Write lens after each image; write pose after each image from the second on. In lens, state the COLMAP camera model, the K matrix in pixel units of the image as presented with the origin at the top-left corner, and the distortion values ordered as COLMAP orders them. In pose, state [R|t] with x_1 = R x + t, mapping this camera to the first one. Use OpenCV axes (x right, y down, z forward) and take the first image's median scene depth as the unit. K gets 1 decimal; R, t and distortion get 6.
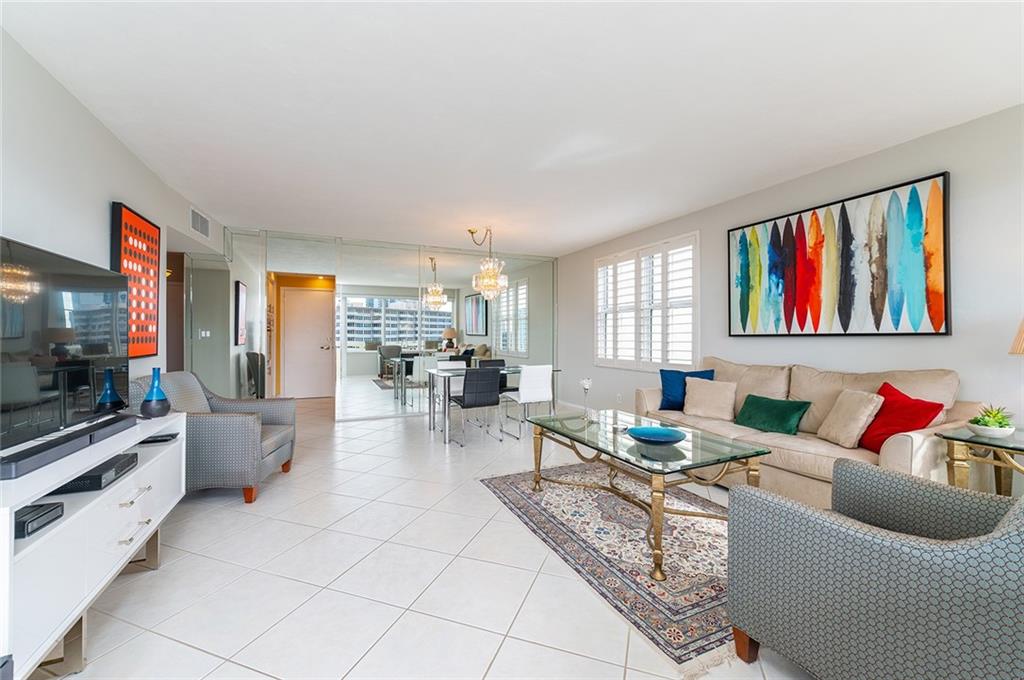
lens RADIAL K [[408.6, 0, 506.8], [0, 408.6, 337.1], [0, 0, 1]] dist [-0.000602, -0.000058]
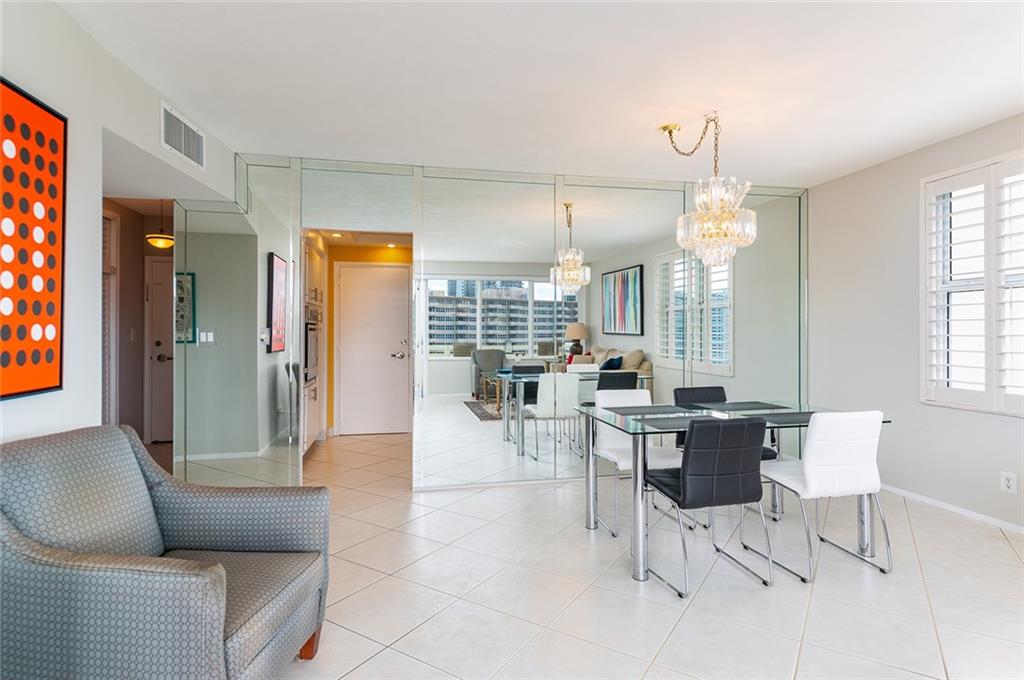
lens RADIAL K [[539.8, 0, 512.0], [0, 539.8, 340.0], [0, 0, 1]] dist [-0.031688, -0.000153]
pose [[0.976936, 0.003218, -0.213507, -0.103449], [-0.000842, 0.999937, 0.011221, -0.009001], [0.213529, -0.010782, 0.976877, 0.246919]]
